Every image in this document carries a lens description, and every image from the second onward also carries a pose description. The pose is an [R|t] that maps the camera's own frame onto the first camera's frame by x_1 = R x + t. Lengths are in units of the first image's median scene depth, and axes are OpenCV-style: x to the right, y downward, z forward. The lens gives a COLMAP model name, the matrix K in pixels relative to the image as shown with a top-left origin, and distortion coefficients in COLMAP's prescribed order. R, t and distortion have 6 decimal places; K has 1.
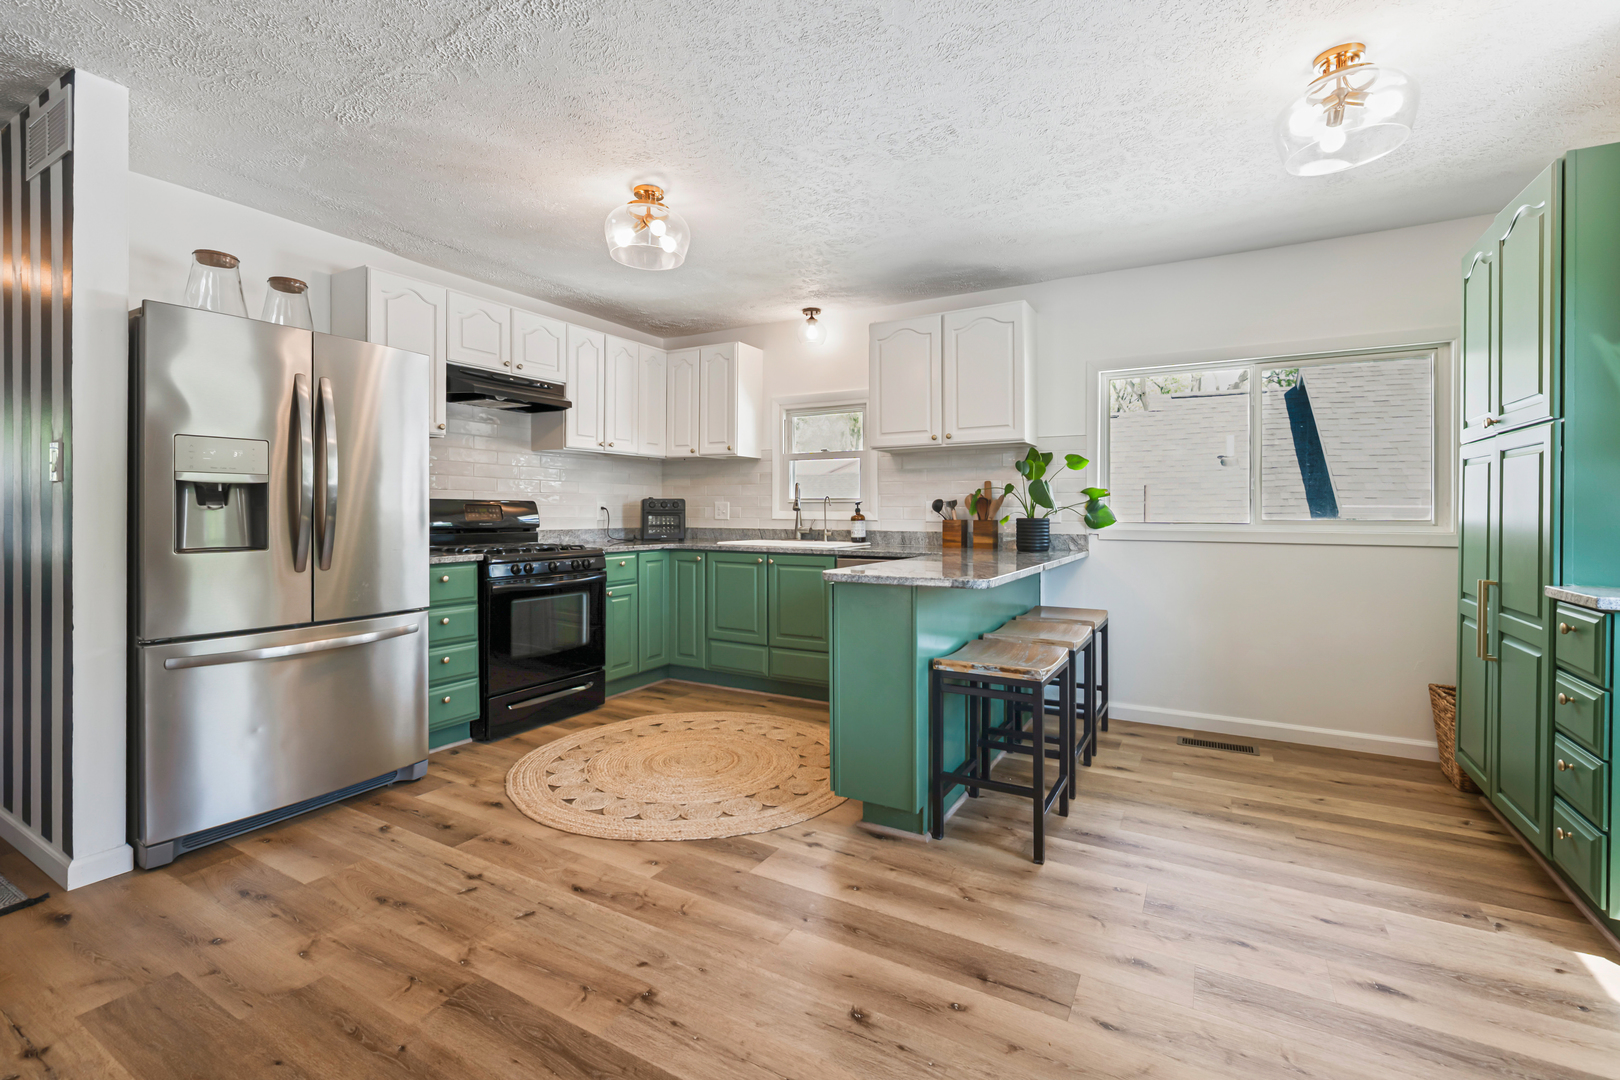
lens RADIAL K [[712.5, 0, 768.8], [0, 712.5, 522.3], [0, 0, 1]] dist [-0.001558, -0.000901]
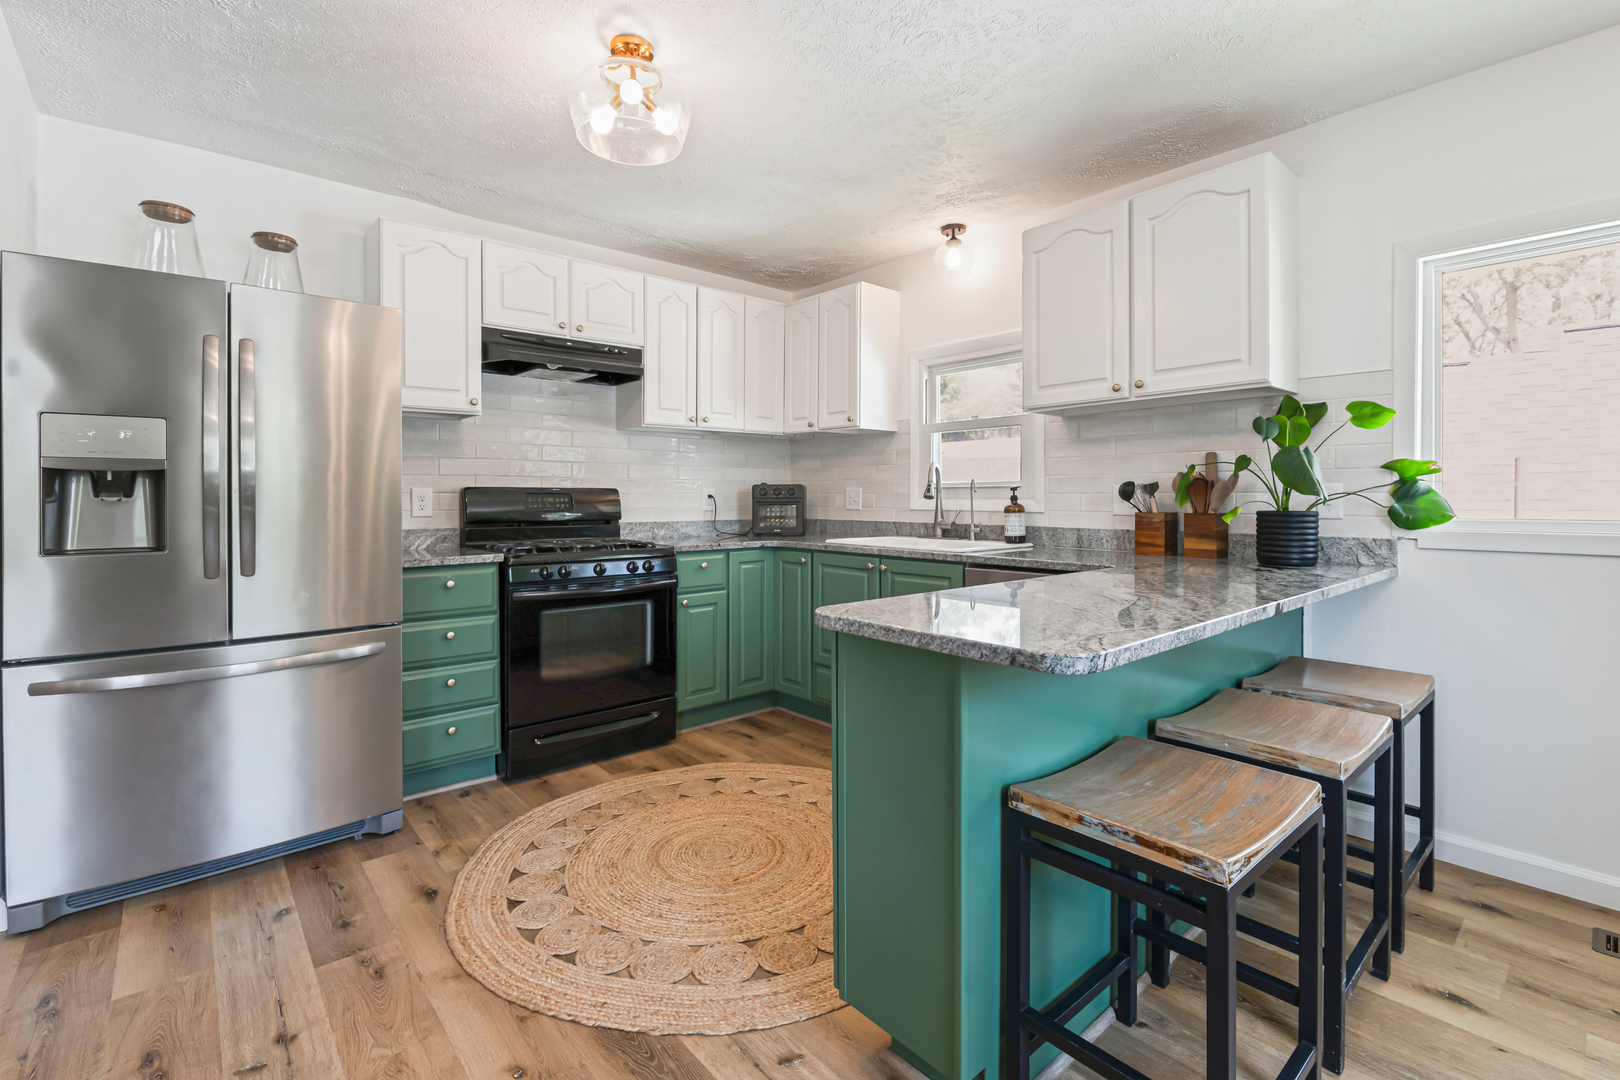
lens RADIAL K [[712.5, 0, 795.8], [0, 712.5, 510.3], [0, 0, 1]] dist [-0.001558, -0.000901]
pose [[0.953632, 0.001972, -0.300968, 0.154204], [-0.000864, 0.999992, 0.003813, -0.008316], [0.300974, -0.003377, 0.953626, 0.294679]]
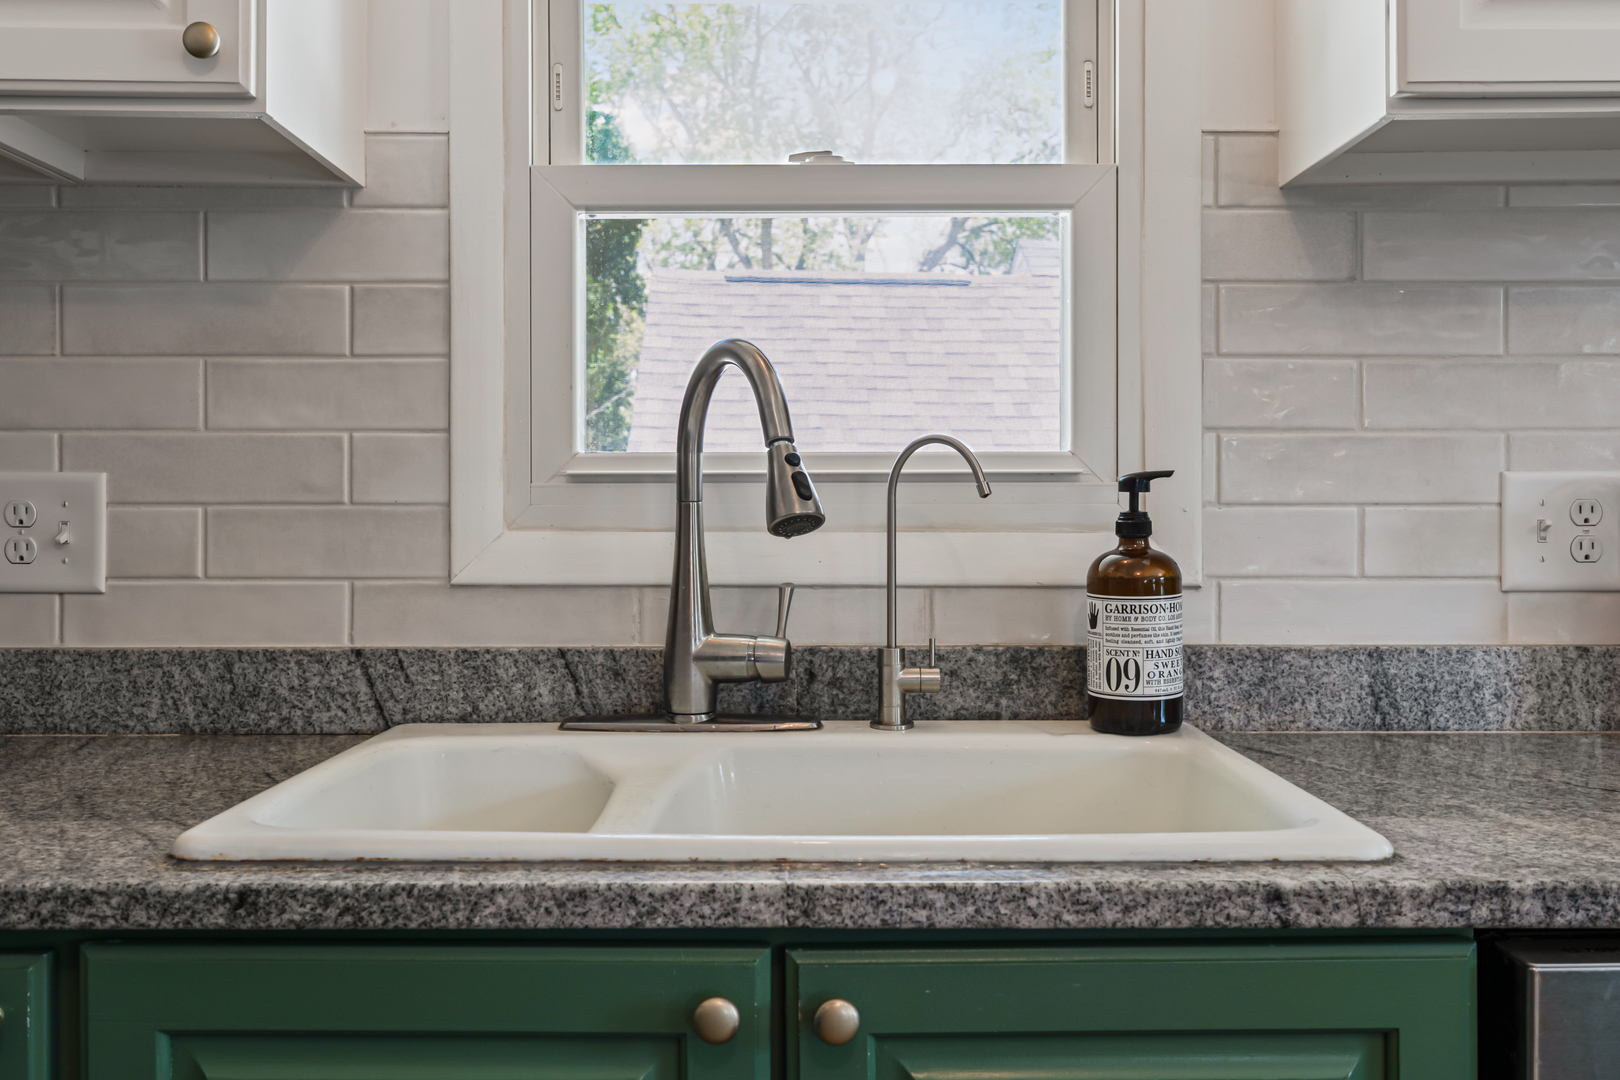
lens RADIAL K [[1433.2, 0, 776.9], [0, 1433.2, 519.0], [0, 0, 1]] dist [0.003295, -0.006792]
pose [[0.845377, -0.009072, 0.534093, -0.131472], [0.012657, 0.999915, -0.003050, -0.021579], [-0.534020, 0.009338, 0.845420, 0.909518]]
